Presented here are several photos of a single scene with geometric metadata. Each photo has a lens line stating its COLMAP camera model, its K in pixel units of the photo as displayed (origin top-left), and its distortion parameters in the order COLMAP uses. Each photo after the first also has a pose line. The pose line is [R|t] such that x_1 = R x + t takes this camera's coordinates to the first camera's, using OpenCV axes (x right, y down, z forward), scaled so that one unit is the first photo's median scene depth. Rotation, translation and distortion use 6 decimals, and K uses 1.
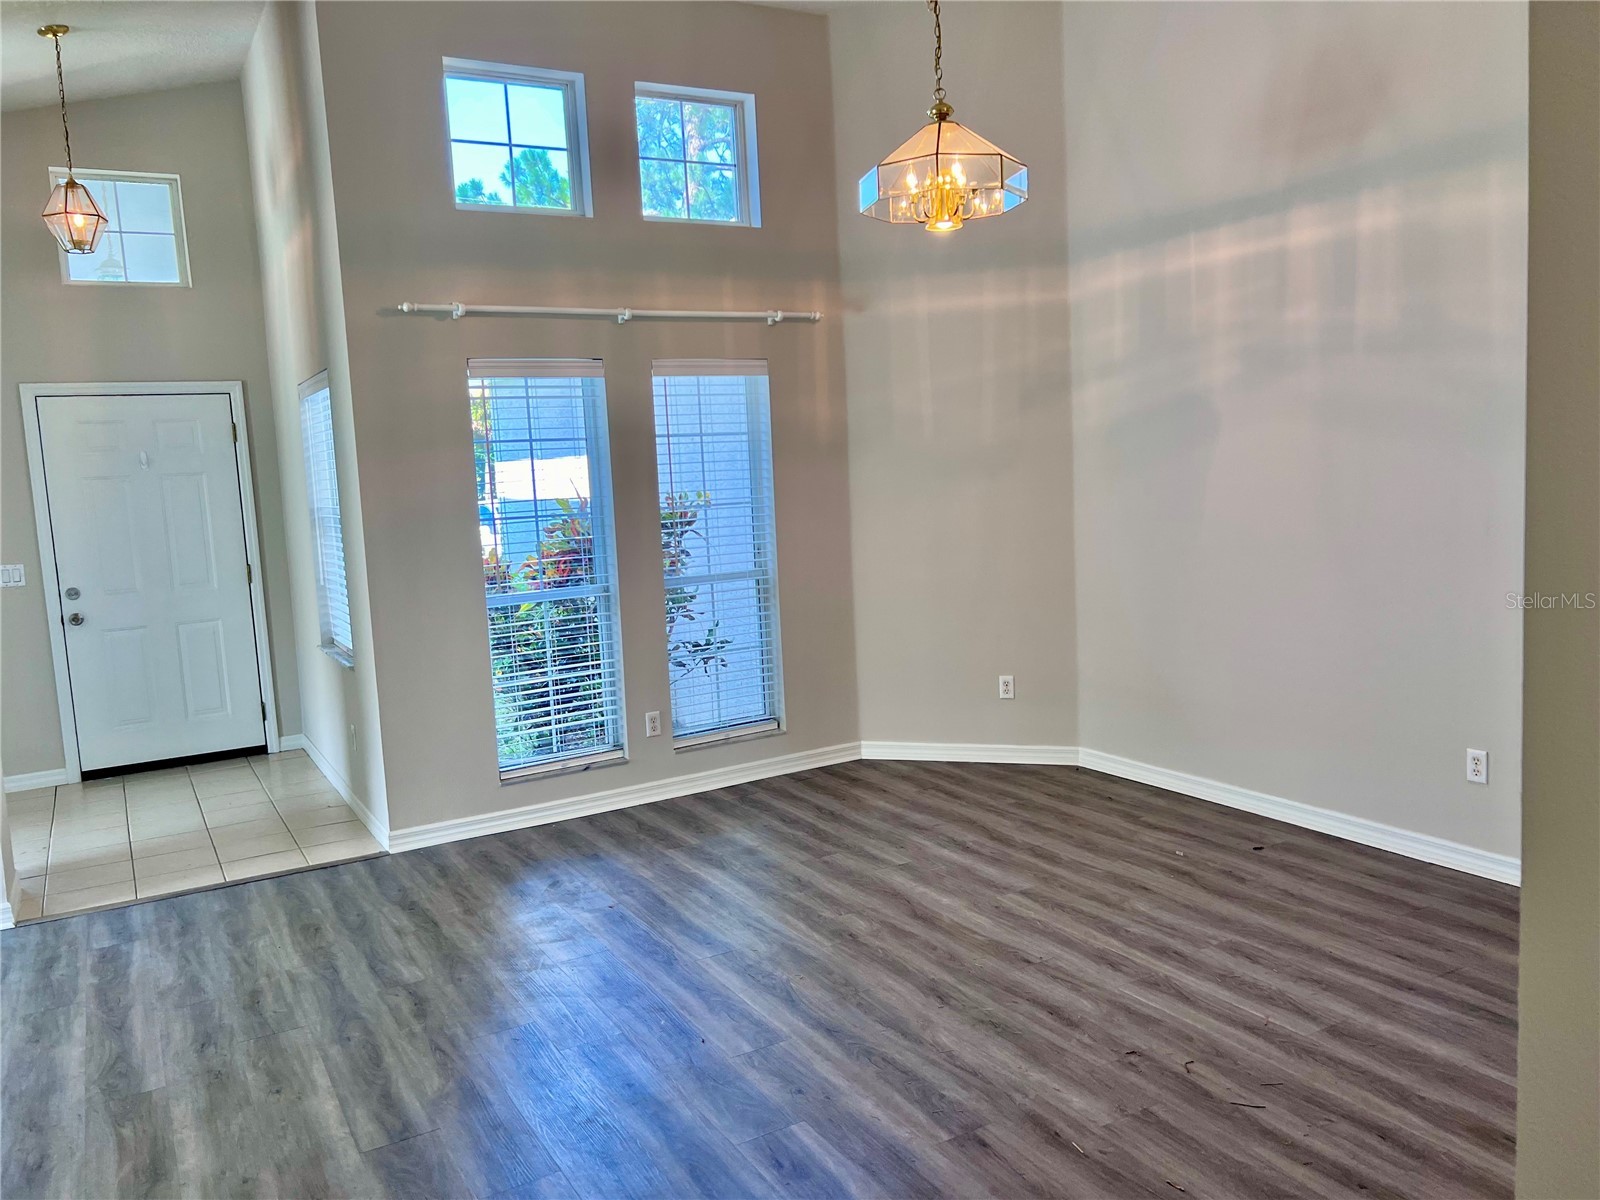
lens RADIAL K [[1203.1, 0, 783.4], [0, 1203.1, 593.4], [0, 0, 1]] dist [0.043911, -0.048184]
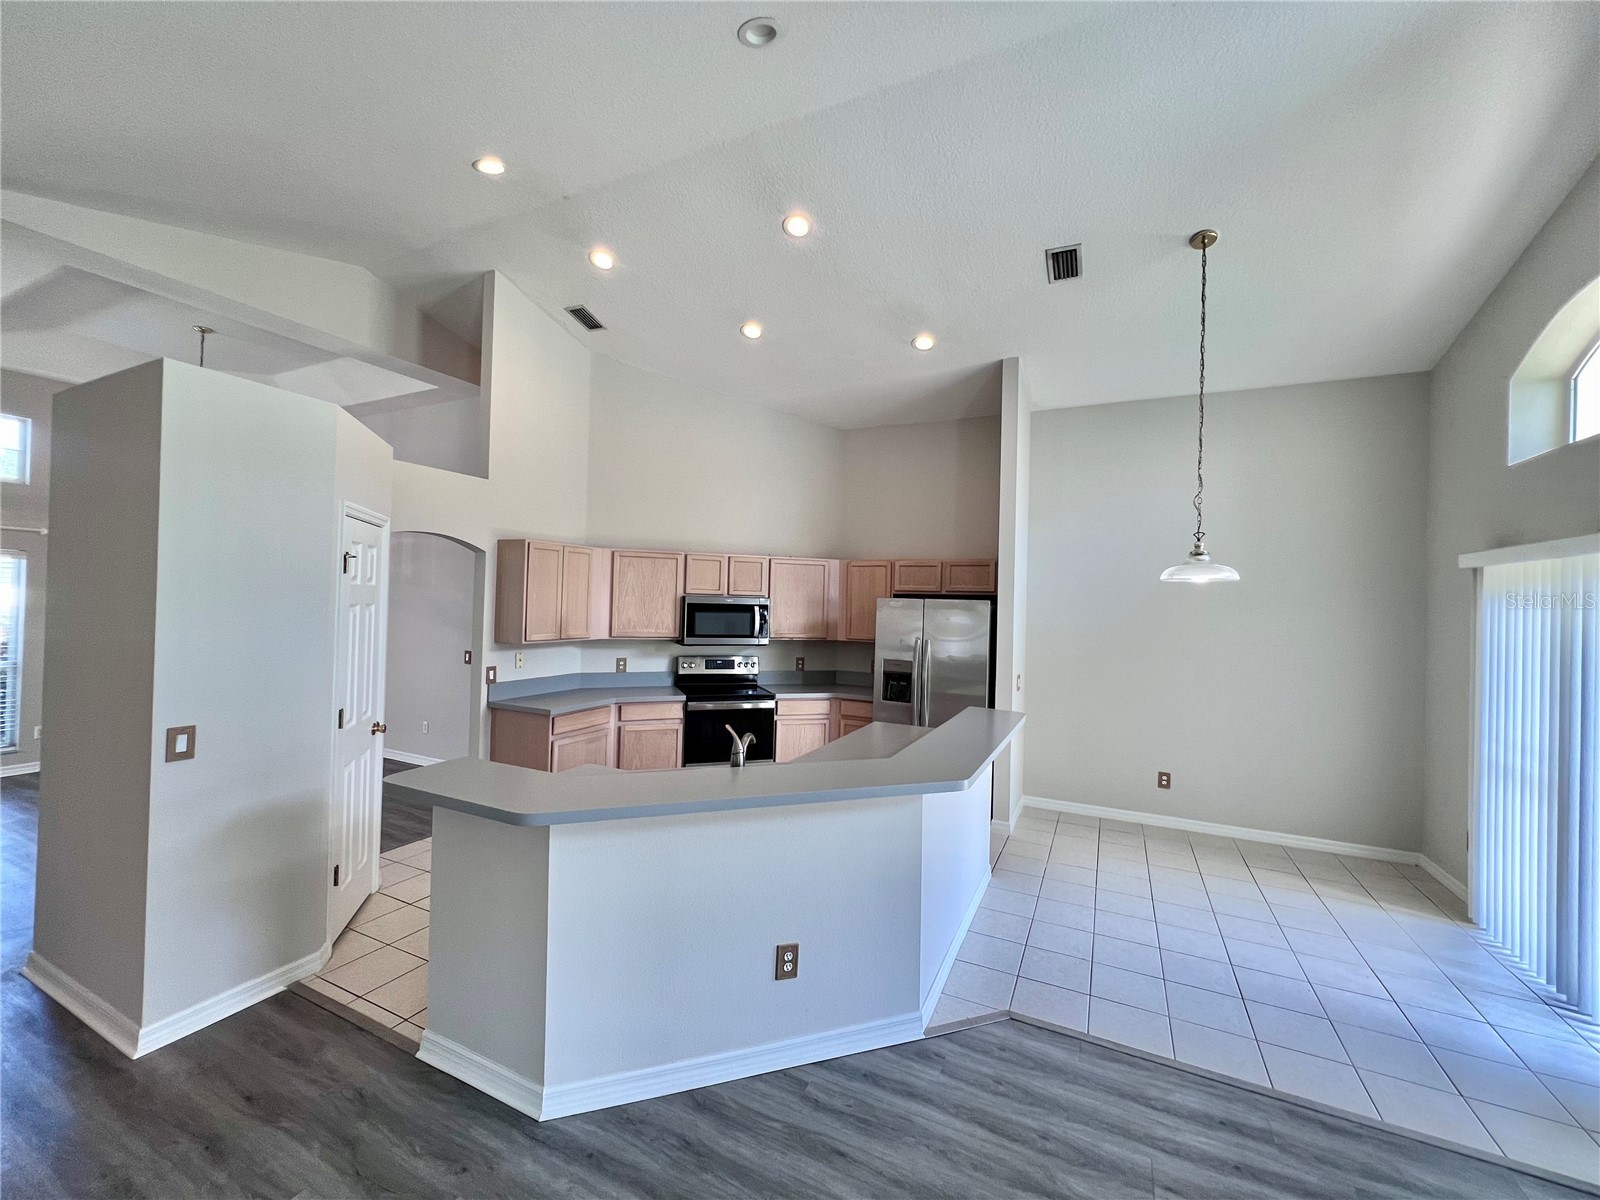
lens RADIAL K [[640.8, 0, 795.6], [0, 640.8, 597.1], [0, 0, 1]] dist [-0.004604, 0.001364]
pose [[0.822007, 0.078126, 0.564093, 0.392895], [-0.006131, 0.991702, -0.128415, 0.018820], [-0.569445, 0.102100, 0.815664, -0.772335]]
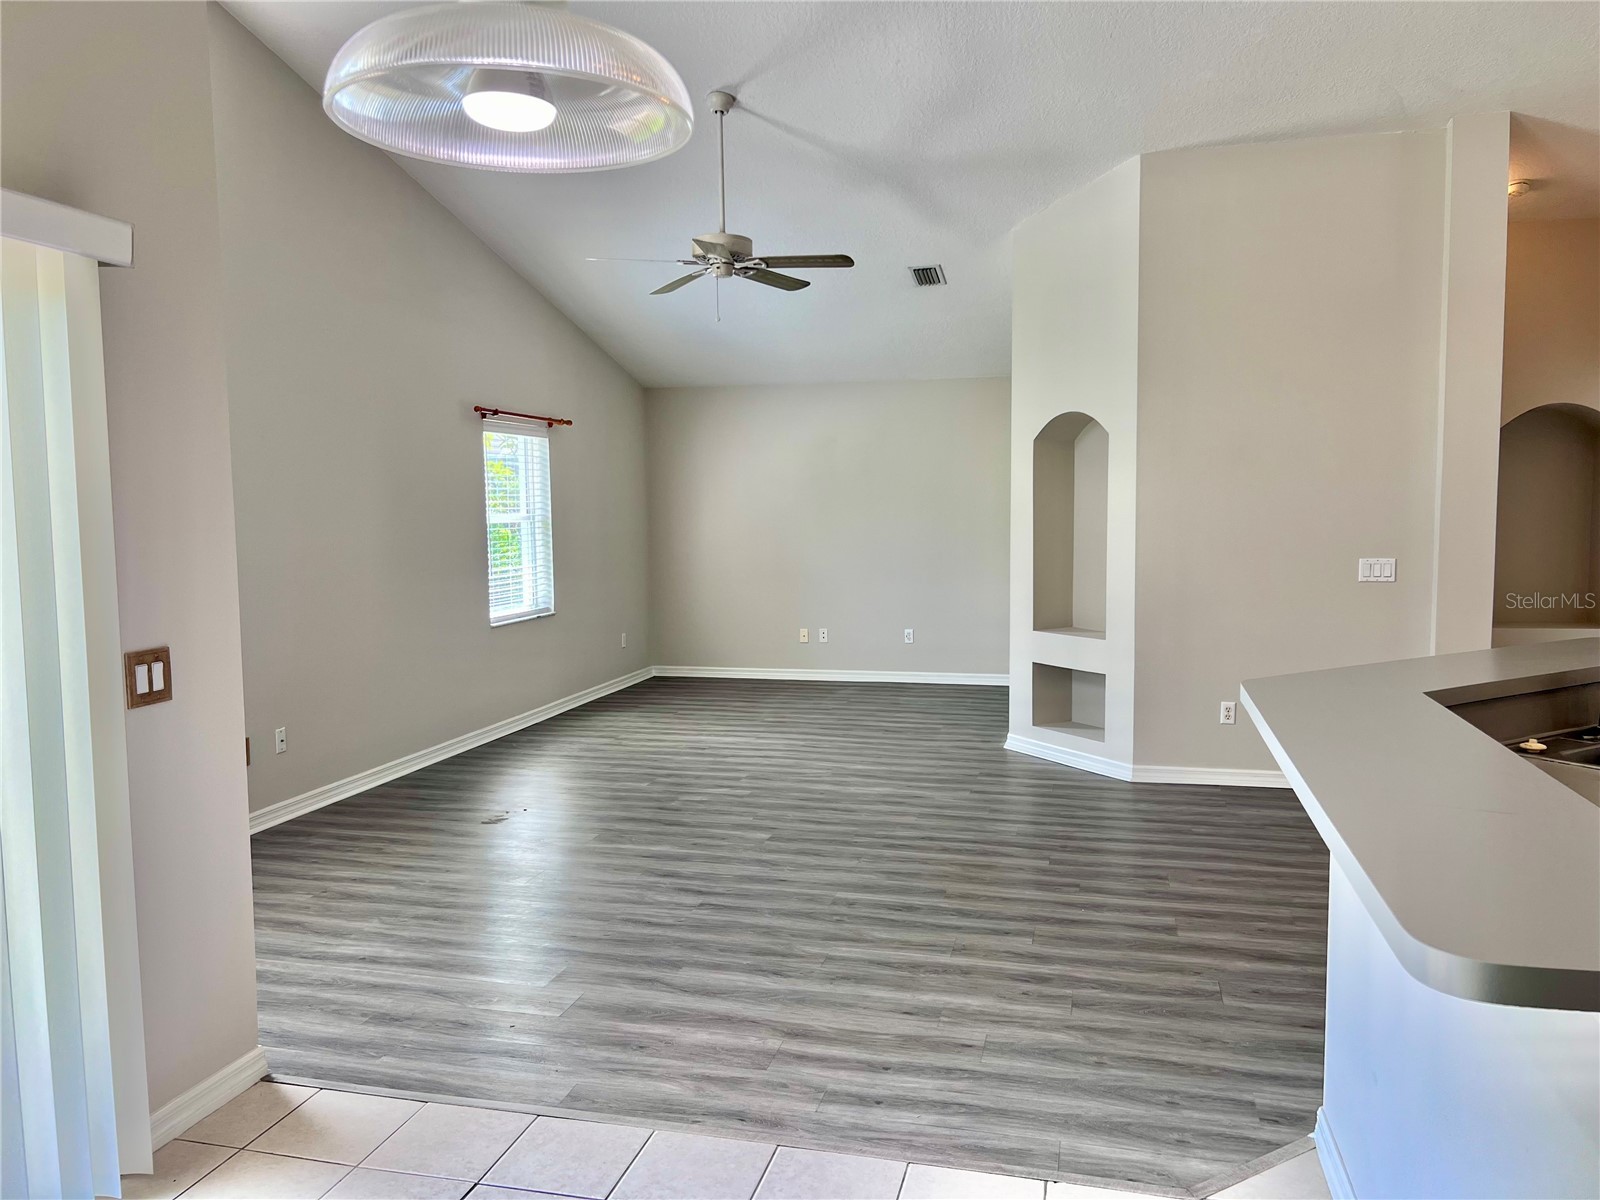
lens RADIAL K [[1203.1, 0, 788.6], [0, 1203.1, 600.8], [0, 0, 1]] dist [0.043911, -0.048184]
pose [[-0.695554, 0.119919, -0.708396, 1.482257], [-0.031306, 0.979978, 0.196631, -0.060470], [0.717792, 0.158944, -0.677873, -0.119809]]
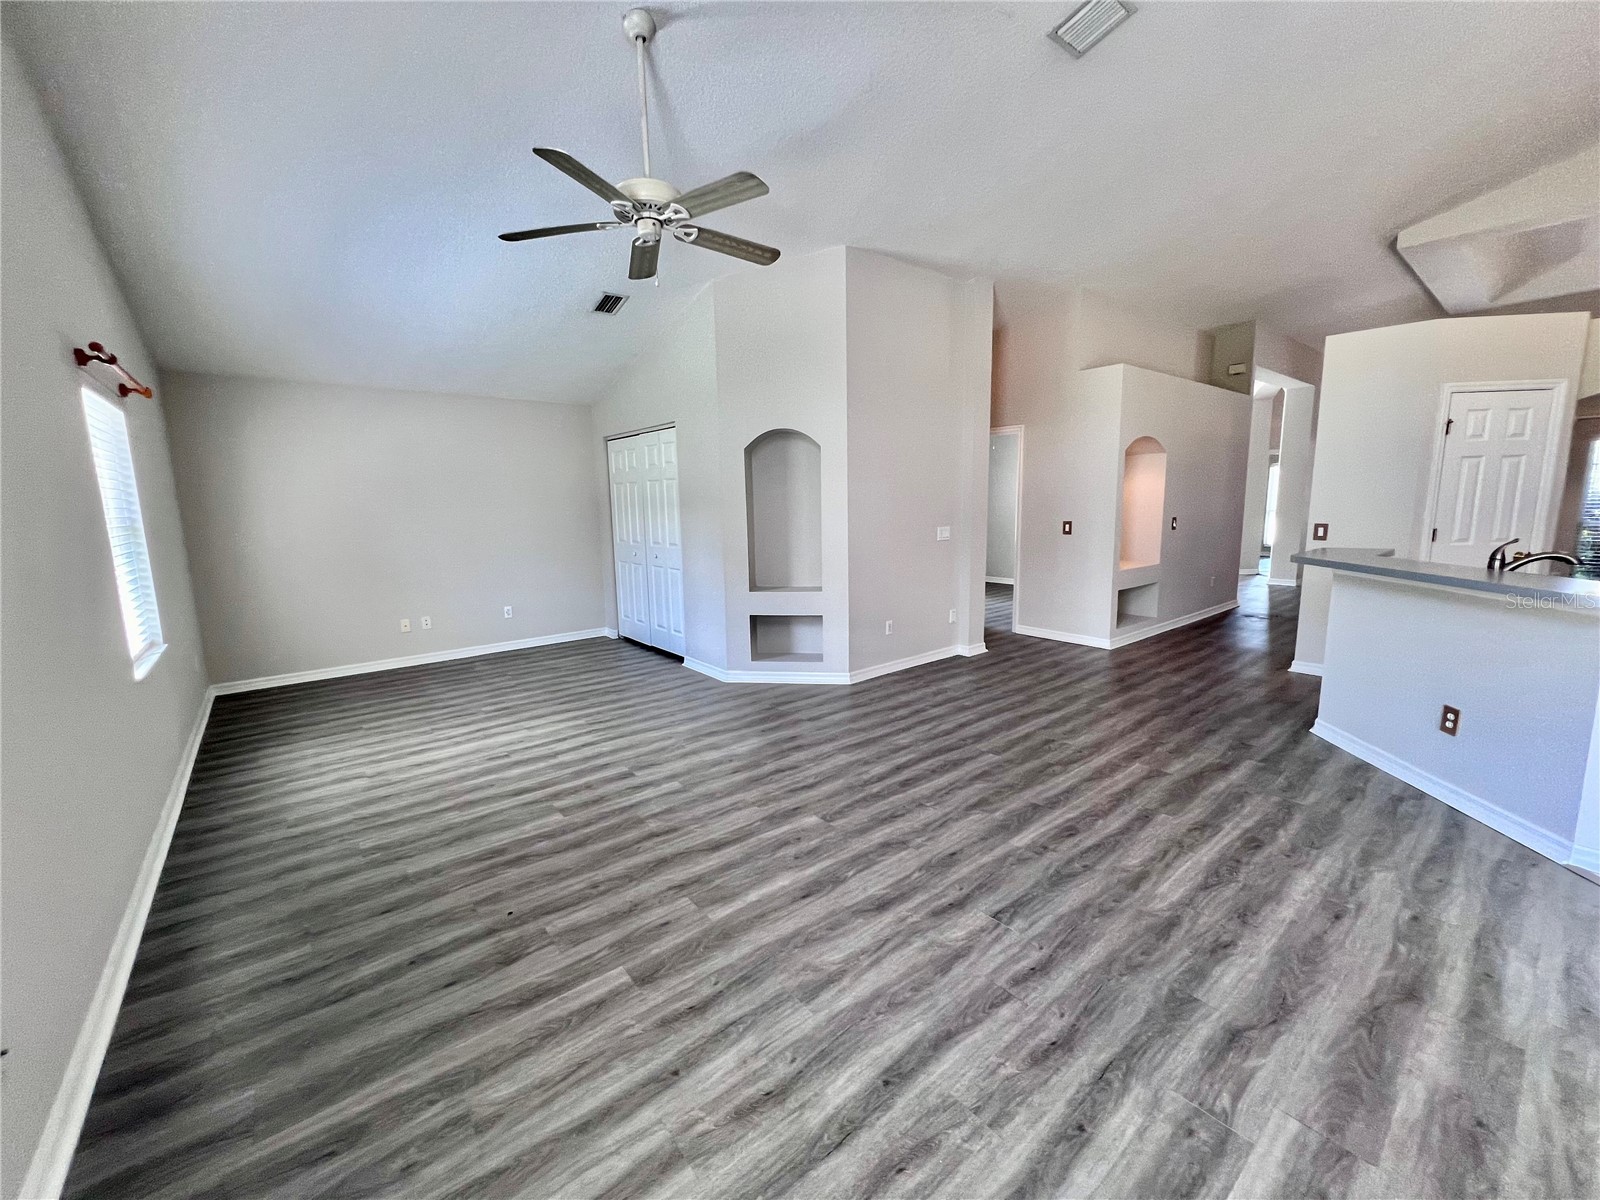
lens RADIAL K [[642.3, 0, 791.0], [0, 642.3, 595.9], [0, 0, 1]] dist [-0.005174, 0.001467]
pose [[0.162601, 0.196787, -0.966869, 1.246532], [-0.098281, 0.978267, 0.182578, 0.074327], [0.981785, 0.065337, 0.178408, -1.109436]]
